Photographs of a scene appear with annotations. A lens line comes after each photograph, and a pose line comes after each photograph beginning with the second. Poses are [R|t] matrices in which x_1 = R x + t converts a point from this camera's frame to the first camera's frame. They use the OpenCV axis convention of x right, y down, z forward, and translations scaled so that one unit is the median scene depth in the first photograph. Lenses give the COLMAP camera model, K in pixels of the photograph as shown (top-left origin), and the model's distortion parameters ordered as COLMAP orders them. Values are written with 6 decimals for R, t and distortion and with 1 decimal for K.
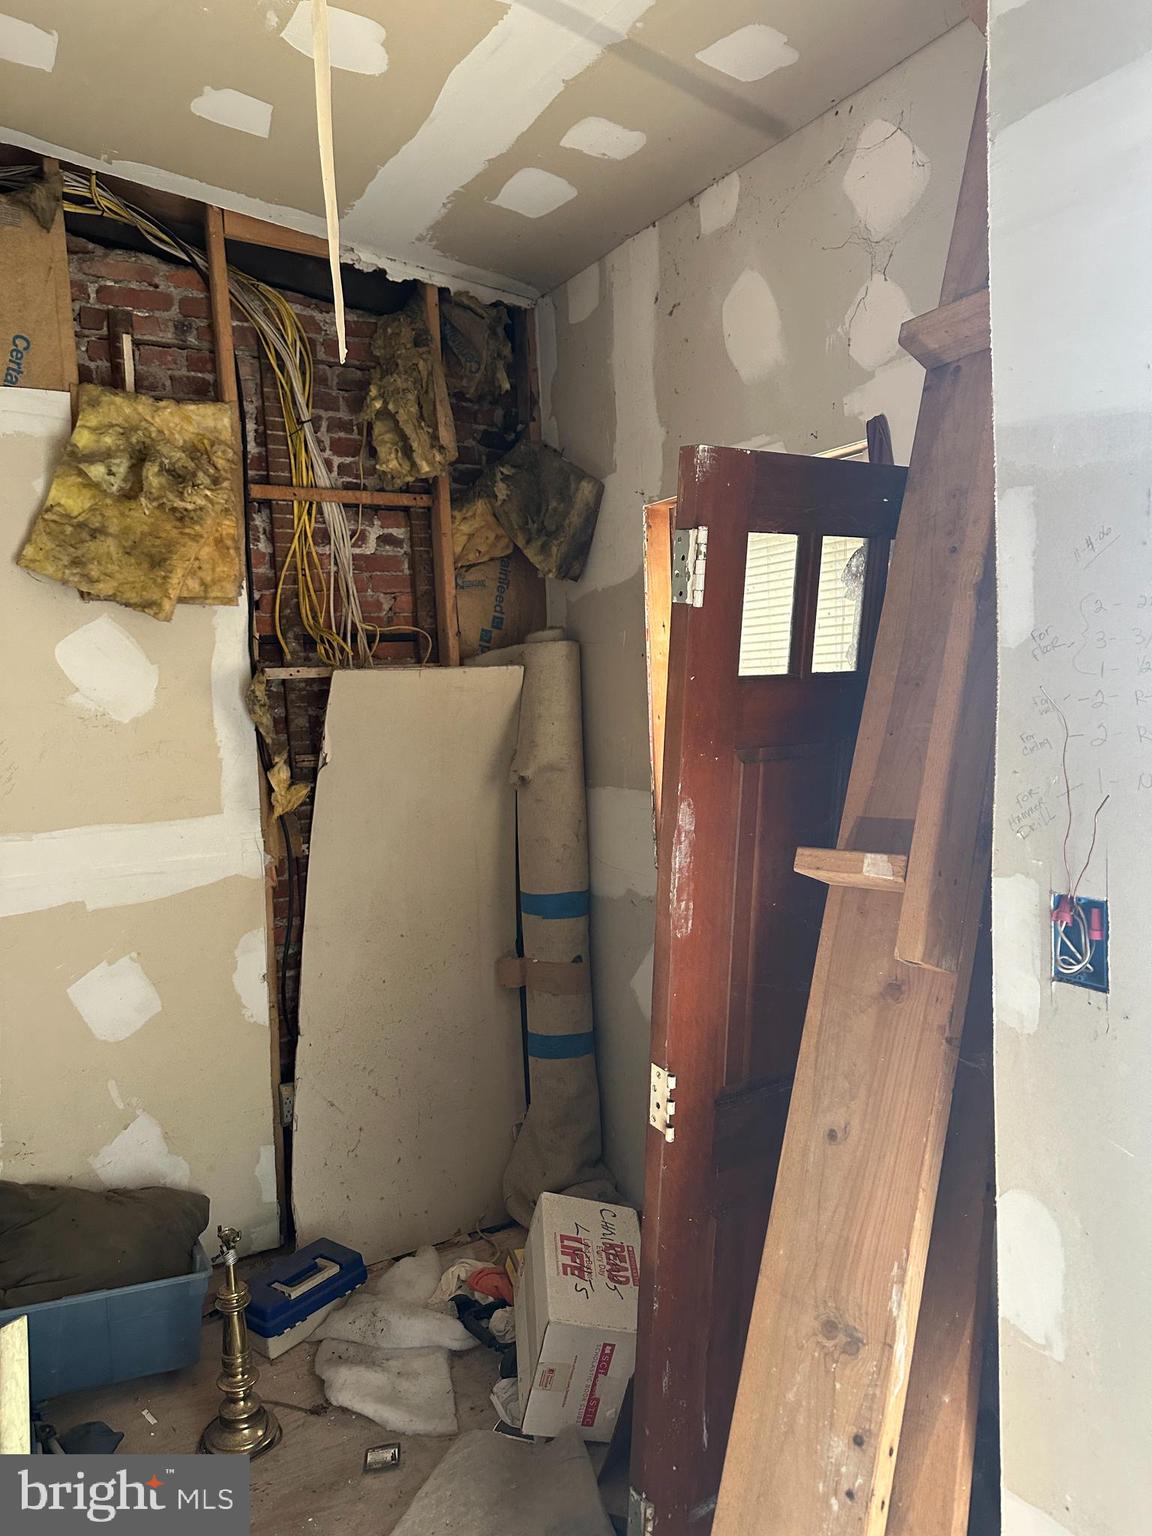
lens RADIAL K [[1057.6, 0, 576.0], [0, 1057.6, 768.0], [0, 0, 1]] dist [0.107546, -0.200711]
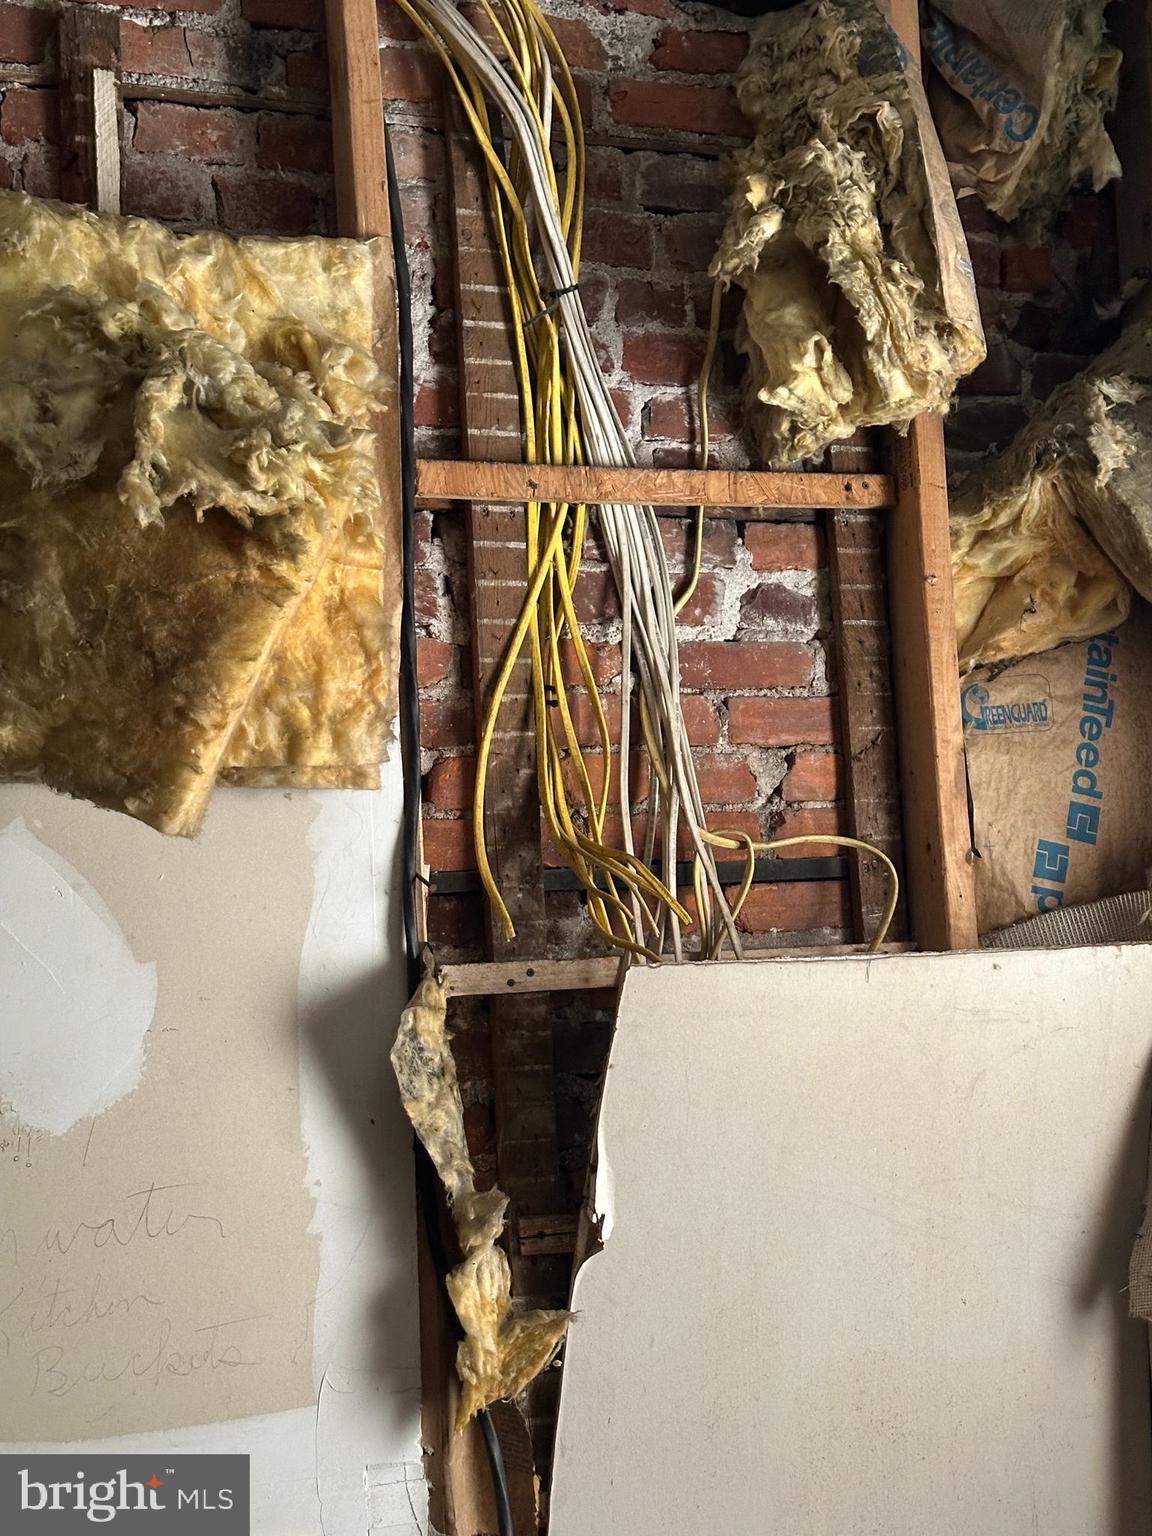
lens RADIAL K [[1971.2, 0, 576.0], [0, 1971.2, 768.0], [0, 0, 1]] dist [0.109831, -0.015151]
pose [[0.987037, -0.023866, -0.158706, -0.142244], [-0.002719, 0.986252, -0.165224, -0.049841], [0.160468, 0.163514, 0.973403, 0.360272]]
